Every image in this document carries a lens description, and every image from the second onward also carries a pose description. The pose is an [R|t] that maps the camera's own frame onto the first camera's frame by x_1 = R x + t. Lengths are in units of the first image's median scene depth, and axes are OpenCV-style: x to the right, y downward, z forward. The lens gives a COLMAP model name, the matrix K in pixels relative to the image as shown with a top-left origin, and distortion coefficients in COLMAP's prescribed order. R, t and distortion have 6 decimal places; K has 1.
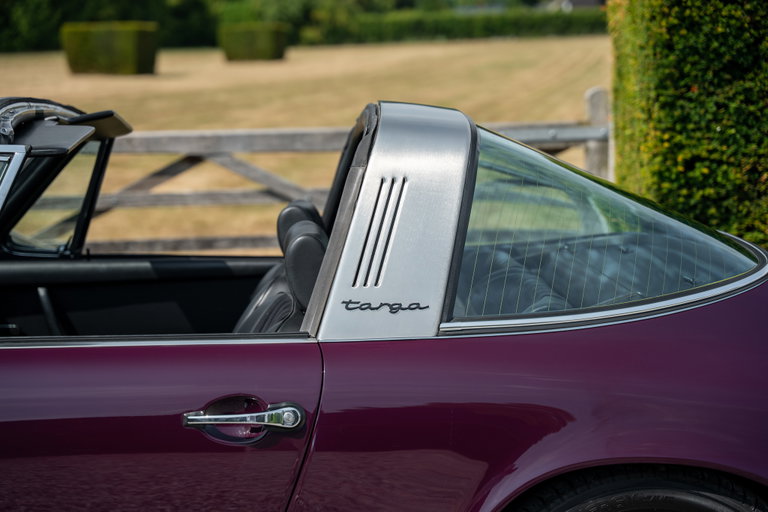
lens RADIAL K [[1441.8, 0, 387.9], [0, 1441.8, 261.2], [0, 0, 1]] dist [0.300847, 0.000000]
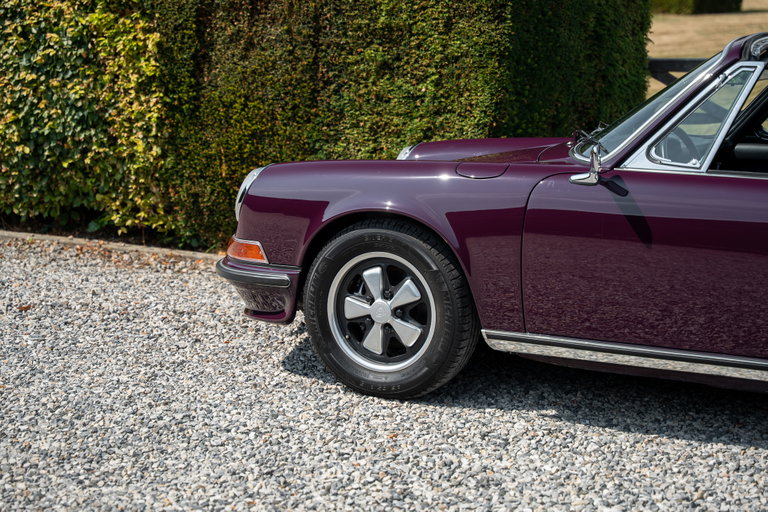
lens RADIAL K [[1592.9, 0, 385.5], [0, 1592.9, 262.1], [0, 0, 1]] dist [0.290262, 0.000000]
pose [[0.870912, 0.103468, -0.480423, 0.179103], [-0.085465, 0.994577, 0.059269, 0.046476], [0.483950, -0.010559, 0.875032, -0.516281]]
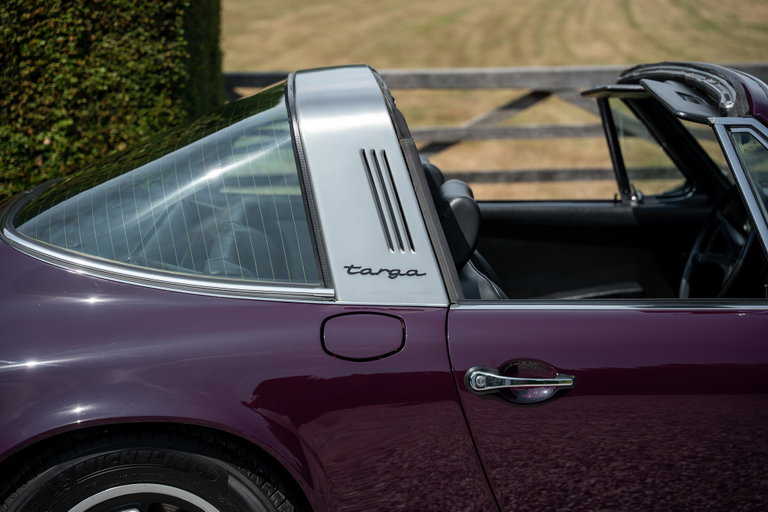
lens RADIAL K [[1398.4, 0, 383.6], [0, 1398.4, 260.2], [0, 0, 1]] dist [0.304365, 0.000000]
pose [[0.999436, 0.012064, 0.031344, -0.414471], [-0.014083, 0.997786, 0.064998, -0.023661], [-0.030490, -0.065403, 0.997393, -0.019443]]
